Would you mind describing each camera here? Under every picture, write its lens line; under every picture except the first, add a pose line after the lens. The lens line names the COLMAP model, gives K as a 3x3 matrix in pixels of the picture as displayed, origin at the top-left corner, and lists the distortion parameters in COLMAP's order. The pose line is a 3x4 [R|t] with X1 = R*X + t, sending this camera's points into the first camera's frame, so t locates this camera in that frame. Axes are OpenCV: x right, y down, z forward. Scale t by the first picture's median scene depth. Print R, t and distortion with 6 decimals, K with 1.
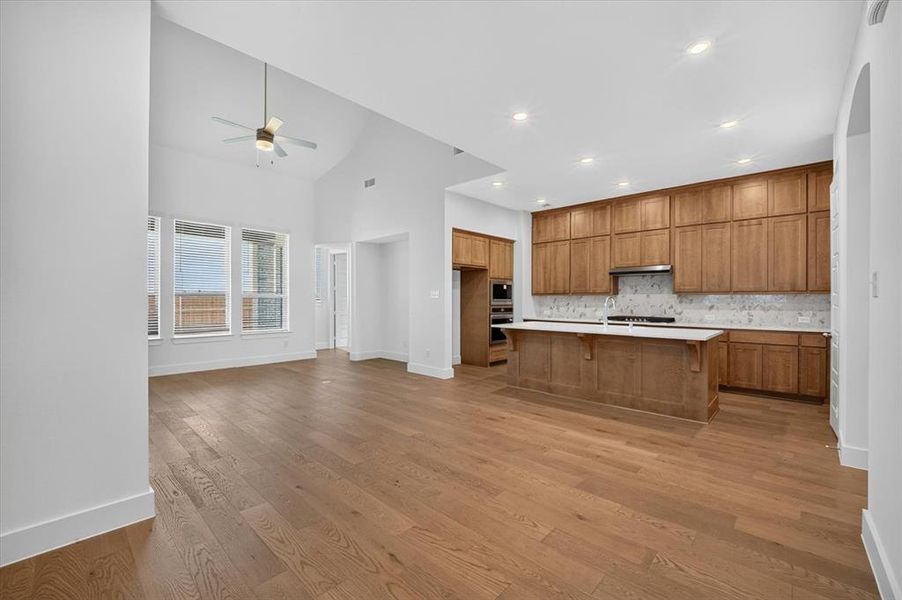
lens RADIAL K [[372.3, 0, 452.0], [0, 372.3, 301.4], [0, 0, 1]] dist [-0.002319, -0.001453]
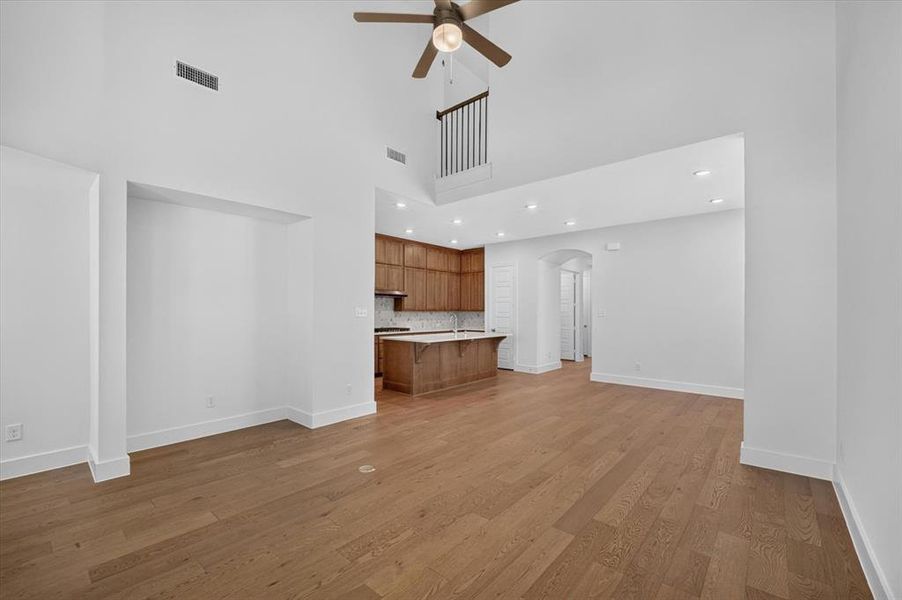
lens RADIAL K [[372.3, 0, 450.5], [0, 372.3, 298.5], [0, 0, 1]] dist [-0.002319, -0.001453]
pose [[-0.035558, 0.036984, 0.998683, -0.959882], [0.011020, 0.999269, -0.036613, -0.015603], [-0.999307, 0.009704, -0.035940, 0.952801]]
